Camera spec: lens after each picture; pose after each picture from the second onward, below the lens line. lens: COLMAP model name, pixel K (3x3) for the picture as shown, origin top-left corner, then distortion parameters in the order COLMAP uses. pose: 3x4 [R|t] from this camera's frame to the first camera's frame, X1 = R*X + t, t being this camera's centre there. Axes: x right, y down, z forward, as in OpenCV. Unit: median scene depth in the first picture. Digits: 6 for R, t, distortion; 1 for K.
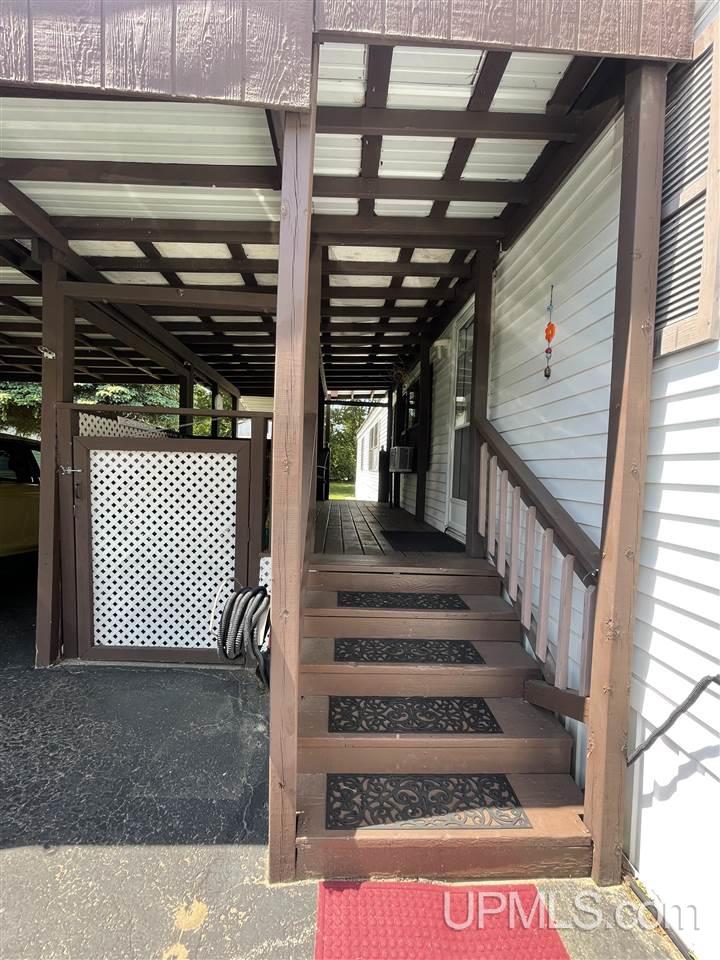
lens RADIAL K [[390.7, 0, 361.3], [0, 390.7, 483.2], [0, 0, 1]] dist [-0.002738, 0.000530]
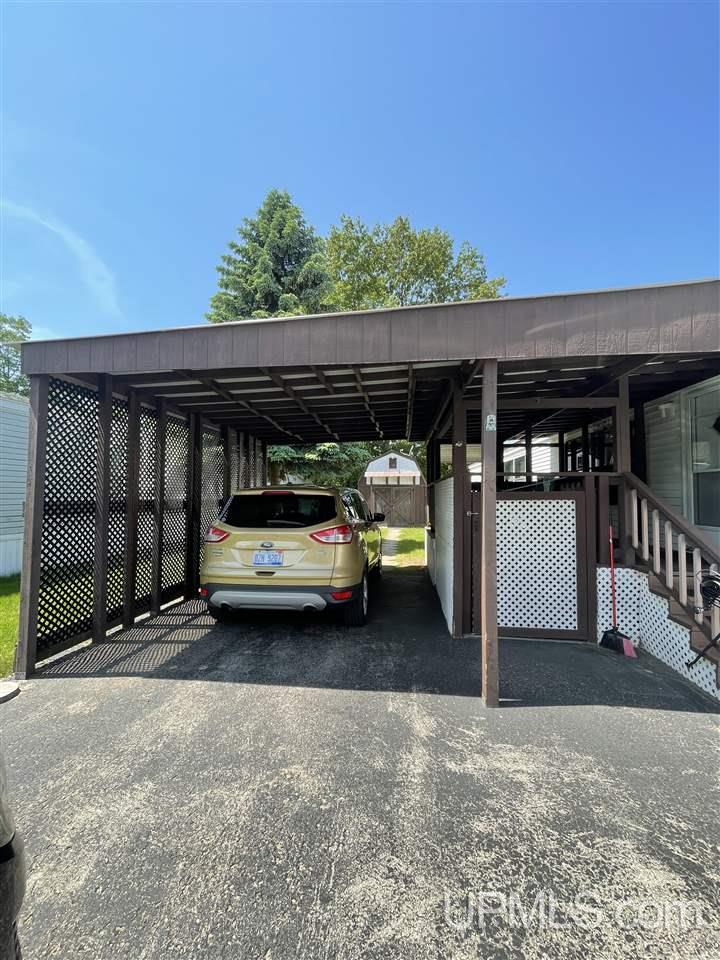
lens RADIAL K [[390.7, 0, 361.3], [0, 390.7, 483.2], [0, 0, 1]] dist [-0.002738, 0.000530]
pose [[0.982836, -0.039266, -0.180255, -0.861995], [0.026067, 0.996842, -0.075014, -0.046776], [0.182631, 0.069028, 0.980755, -0.664051]]
